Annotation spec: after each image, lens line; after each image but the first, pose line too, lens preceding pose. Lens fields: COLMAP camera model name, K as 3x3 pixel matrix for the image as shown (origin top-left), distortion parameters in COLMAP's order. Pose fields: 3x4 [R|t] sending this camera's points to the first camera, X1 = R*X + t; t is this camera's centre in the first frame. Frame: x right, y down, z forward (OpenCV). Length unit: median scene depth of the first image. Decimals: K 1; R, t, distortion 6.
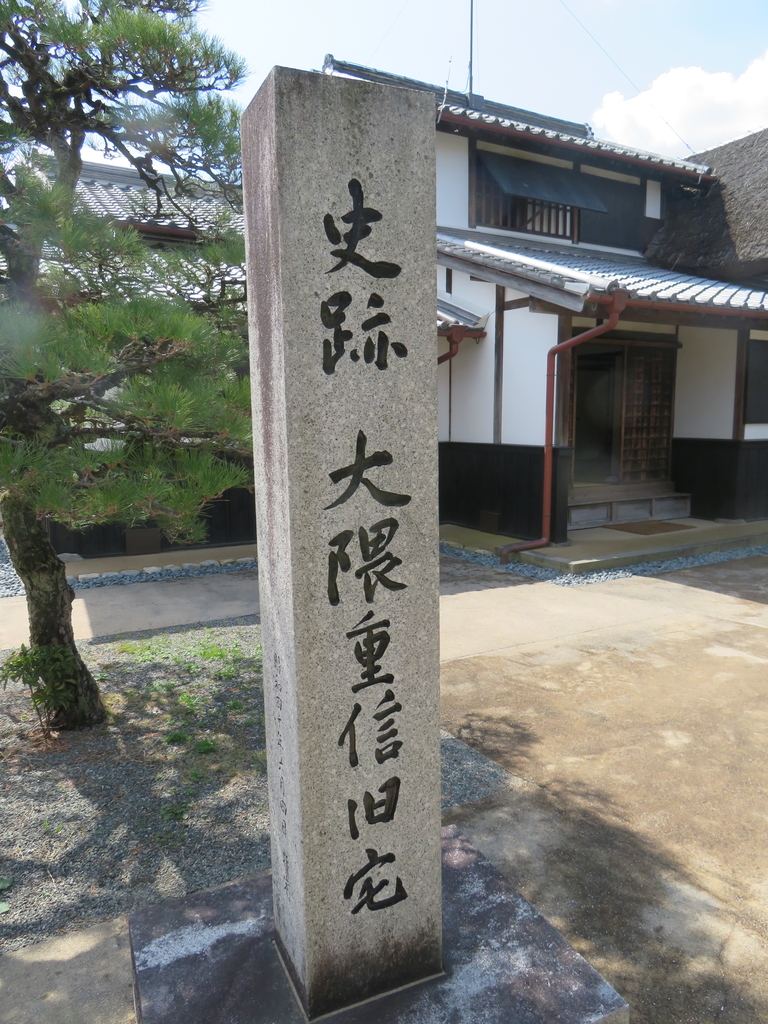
lens RADIAL K [[731.3, 0, 384.0], [0, 731.3, 512.0], [0, 0, 1]] dist [-0.010237, 0.003460]
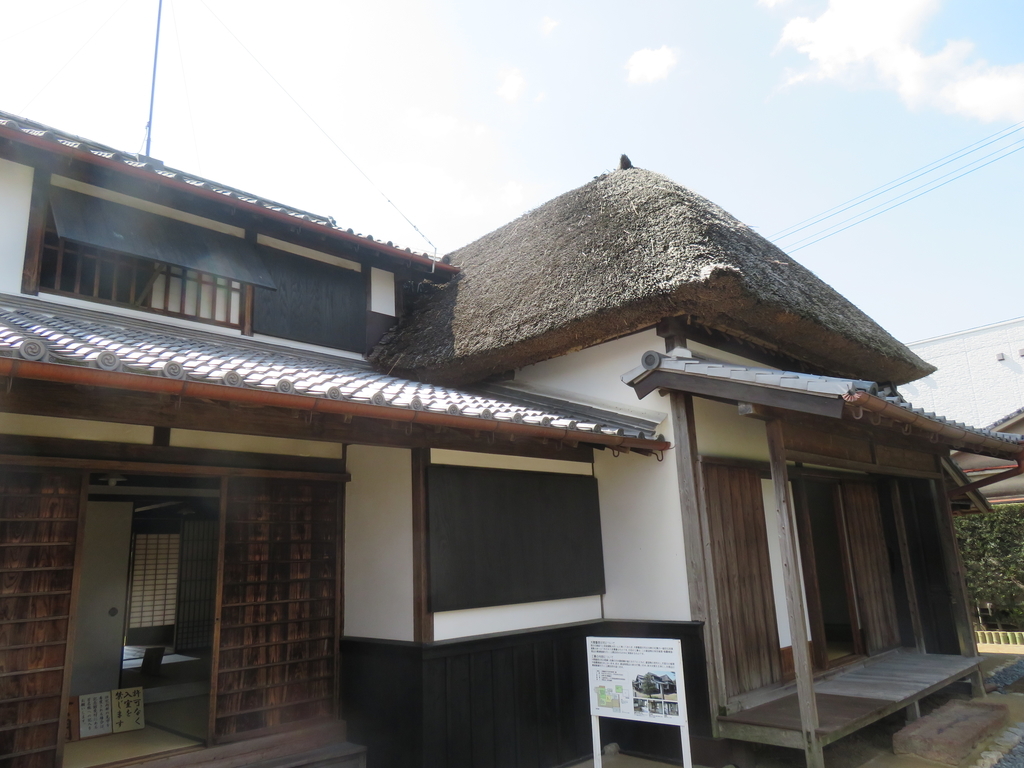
lens RADIAL K [[731.3, 0, 512.0], [0, 731.3, 384.0], [0, 0, 1]] dist [-0.010237, 0.003460]
pose [[0.967682, 0.024185, 0.251011, 0.388773], [0.068626, 0.932566, -0.354416, -0.077325], [-0.242656, 0.360188, 0.900768, 0.399964]]
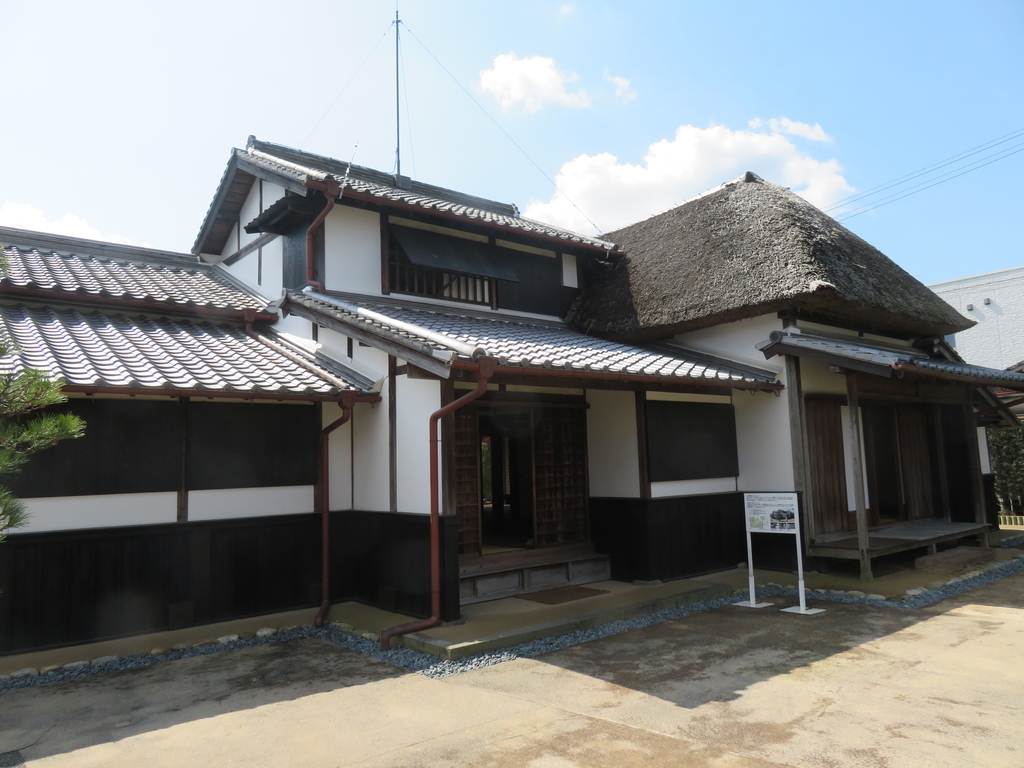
lens RADIAL K [[731.3, 0, 512.0], [0, 731.3, 384.0], [0, 0, 1]] dist [-0.010237, 0.003460]
pose [[0.986471, -0.006965, 0.163789, 0.135604], [0.046216, 0.970389, -0.237084, -0.020826], [-0.157288, 0.241446, 0.957583, 0.031714]]
